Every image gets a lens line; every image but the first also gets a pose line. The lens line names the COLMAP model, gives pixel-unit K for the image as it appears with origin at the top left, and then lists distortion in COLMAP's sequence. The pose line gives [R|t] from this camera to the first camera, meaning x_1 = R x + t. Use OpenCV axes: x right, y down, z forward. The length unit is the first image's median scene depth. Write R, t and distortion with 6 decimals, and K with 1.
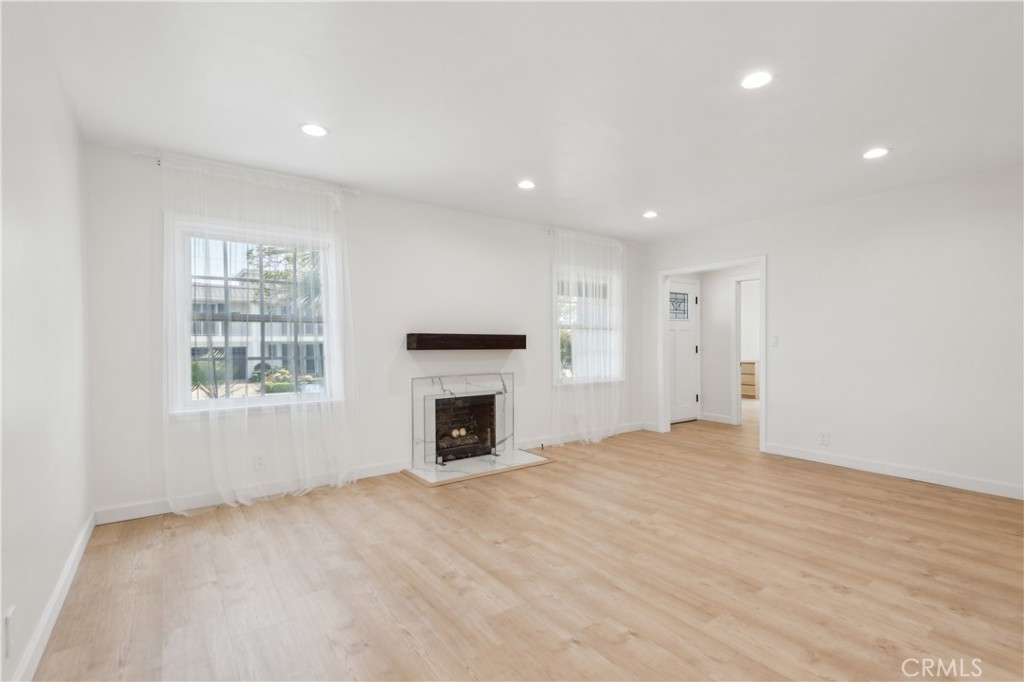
lens RADIAL K [[473.8, 0, 513.8], [0, 473.8, 343.7], [0, 0, 1]] dist [0.002964, -0.000540]
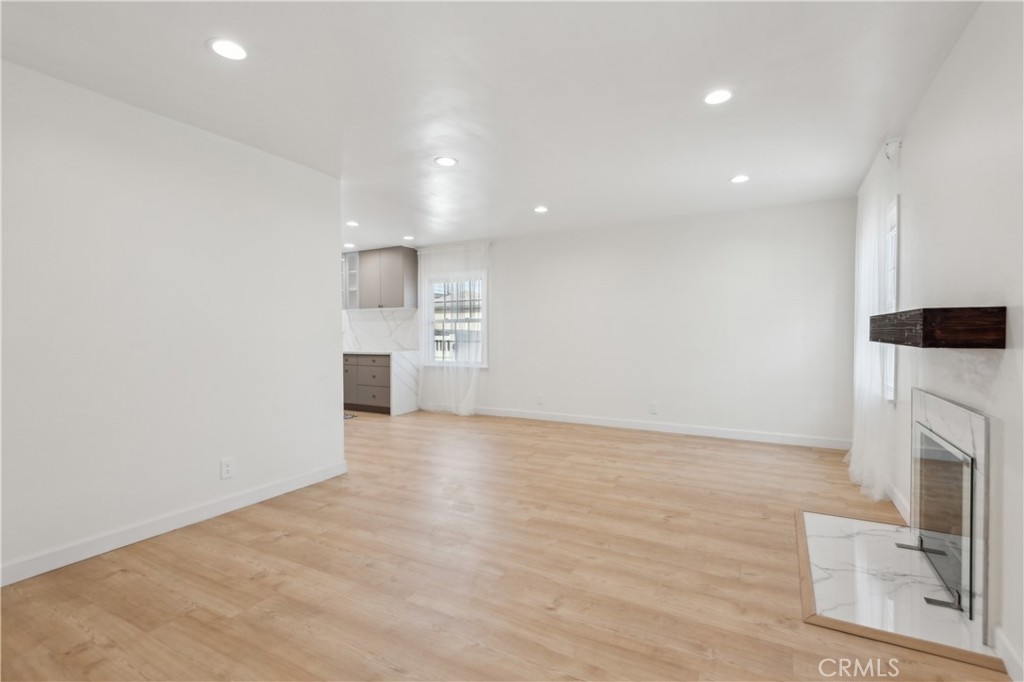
lens RADIAL K [[473.8, 0, 511.3], [0, 473.8, 337.6], [0, 0, 1]] dist [0.002964, -0.000540]
pose [[-0.911028, 0.014376, -0.412094, 0.700645], [0.009316, 0.999855, 0.014286, -0.008597], [0.412239, 0.009176, -0.911030, 1.821633]]
